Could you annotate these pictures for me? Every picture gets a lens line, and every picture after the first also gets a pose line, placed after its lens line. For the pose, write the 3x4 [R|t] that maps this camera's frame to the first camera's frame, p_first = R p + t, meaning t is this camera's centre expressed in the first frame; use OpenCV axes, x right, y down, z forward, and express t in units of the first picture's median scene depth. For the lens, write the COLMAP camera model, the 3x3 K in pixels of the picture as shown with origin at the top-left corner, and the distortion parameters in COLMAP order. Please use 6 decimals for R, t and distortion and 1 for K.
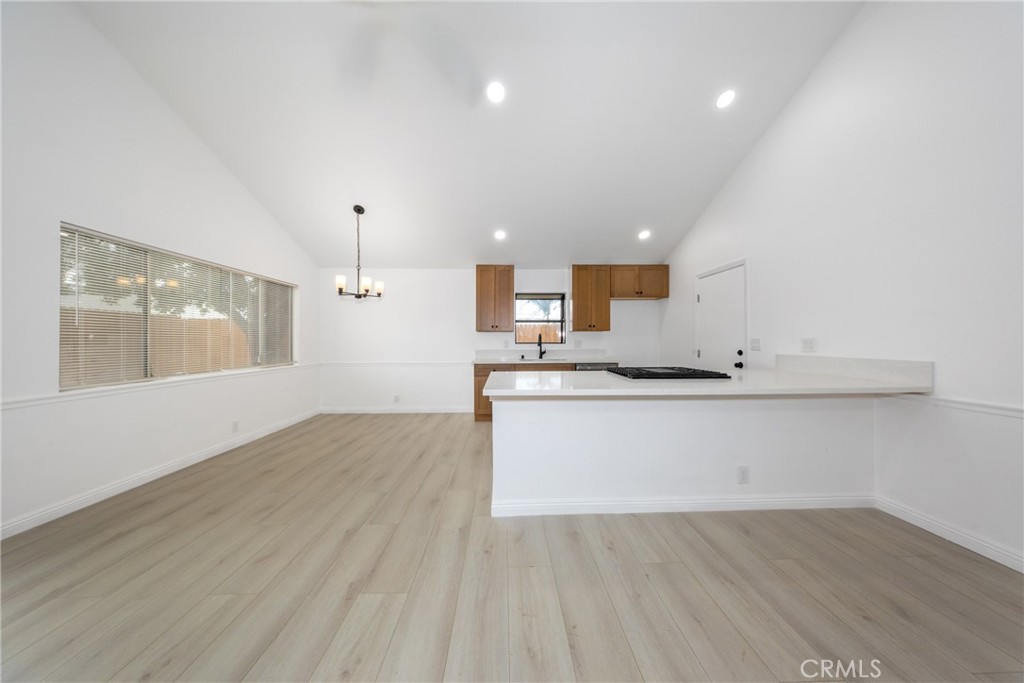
lens RADIAL K [[298.2, 0, 511.1], [0, 298.2, 339.4], [0, 0, 1]] dist [-0.000176, -0.000222]
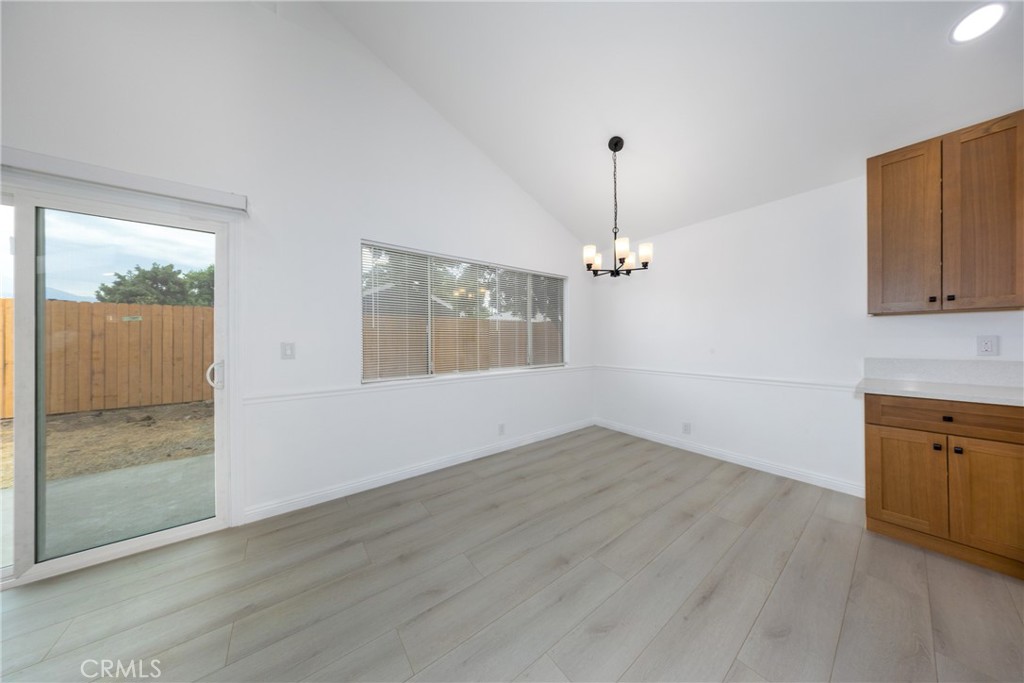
lens RADIAL K [[298.2, 0, 535.2], [0, 298.2, 339.5], [0, 0, 1]] dist [-0.000176, -0.000222]
pose [[0.610751, -0.004333, -0.791811, -0.074266], [0.010072, 0.999947, 0.002297, 0.002175], [0.791758, -0.009378, 0.610763, 0.370119]]
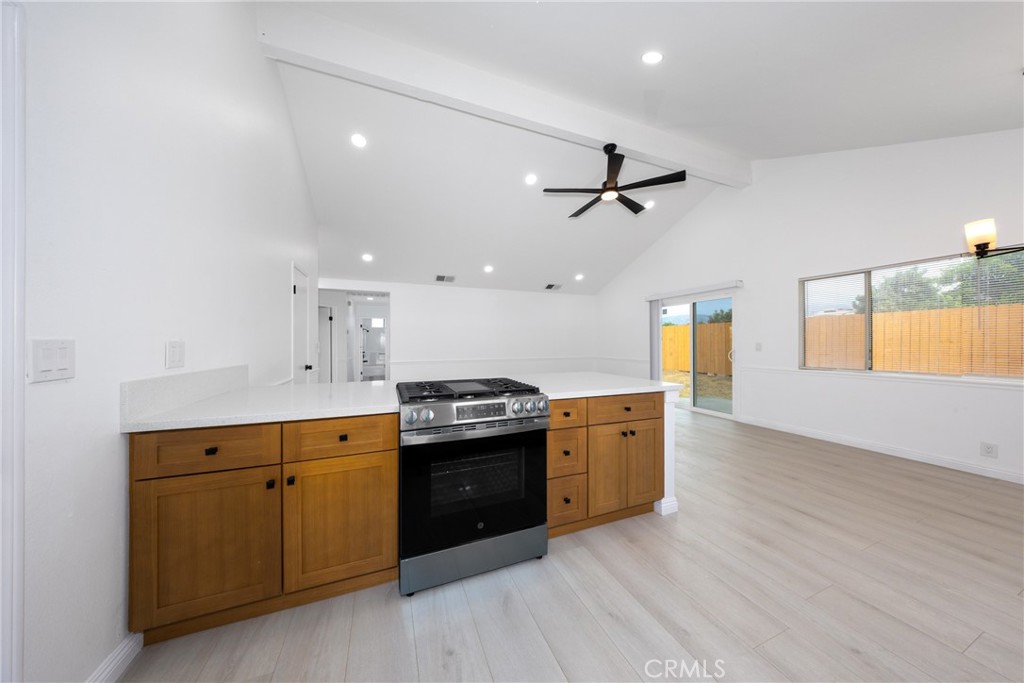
lens RADIAL K [[298.2, 0, 517.8], [0, 298.2, 343.5], [0, 0, 1]] dist [-0.000176, -0.000222]
pose [[-0.939077, 0.005639, -0.343660, 0.353067], [0.007742, 0.999959, -0.004747, 0.003647], [0.343619, -0.007118, -0.939082, 0.969872]]
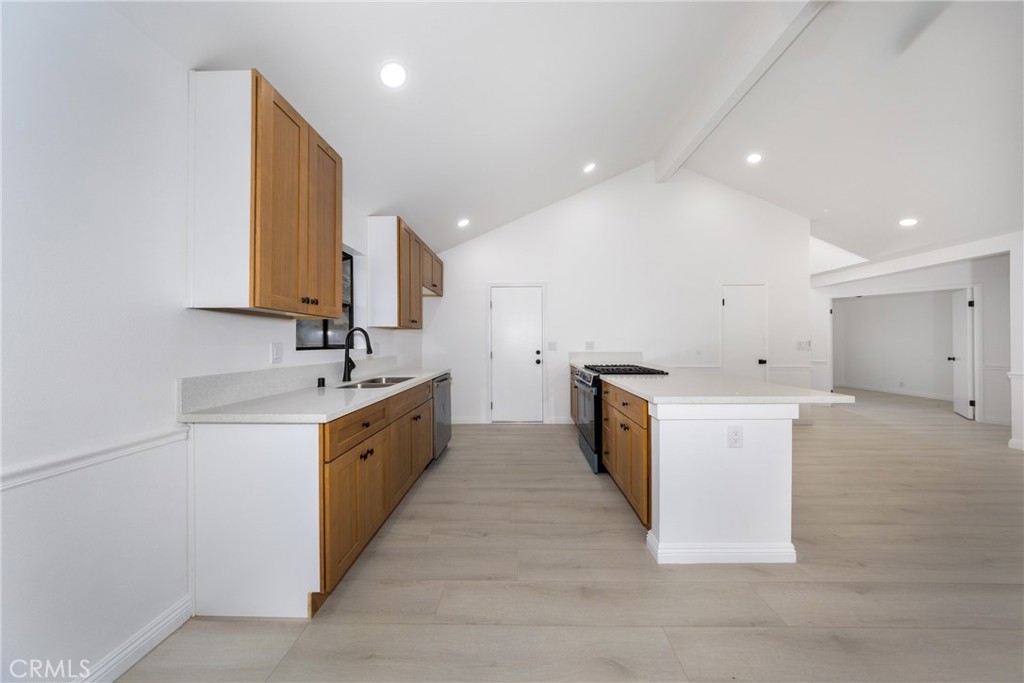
lens RADIAL K [[298.2, 0, 519.5], [0, 298.2, 337.7], [0, 0, 1]] dist [-0.000176, -0.000222]
pose [[0.032267, 0.020828, 0.999262, -0.403519], [-0.002049, 0.999782, -0.020772, 0.005647], [-0.999477, -0.001377, 0.032303, 0.770637]]
